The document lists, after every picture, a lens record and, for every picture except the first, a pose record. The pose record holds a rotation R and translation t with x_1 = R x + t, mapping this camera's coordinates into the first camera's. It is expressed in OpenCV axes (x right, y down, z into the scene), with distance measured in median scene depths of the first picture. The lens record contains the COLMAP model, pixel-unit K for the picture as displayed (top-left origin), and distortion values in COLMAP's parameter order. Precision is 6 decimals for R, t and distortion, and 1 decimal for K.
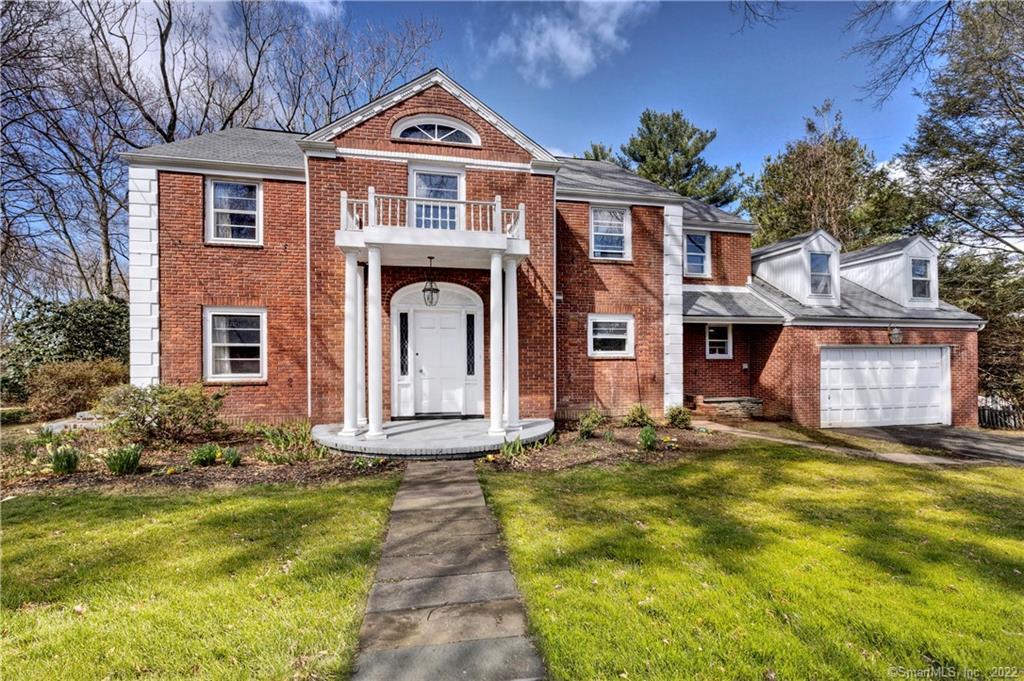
lens RADIAL K [[387.1, 0, 523.2], [0, 387.1, 361.8], [0, 0, 1]] dist [-0.002739, -0.000110]
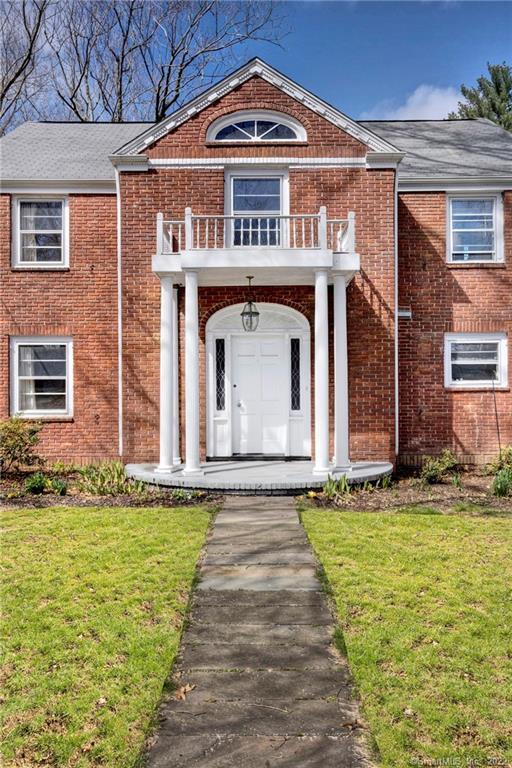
lens RADIAL K [[630.0, 0, 256.0], [0, 630.0, 384.0], [0, 0, 1]] dist [0.001929, -0.000129]
pose [[0.974183, -0.009216, -0.225571, 0.091843], [0.001561, 0.999418, -0.034090, 0.024249], [0.225754, 0.032858, 0.973630, -0.367740]]
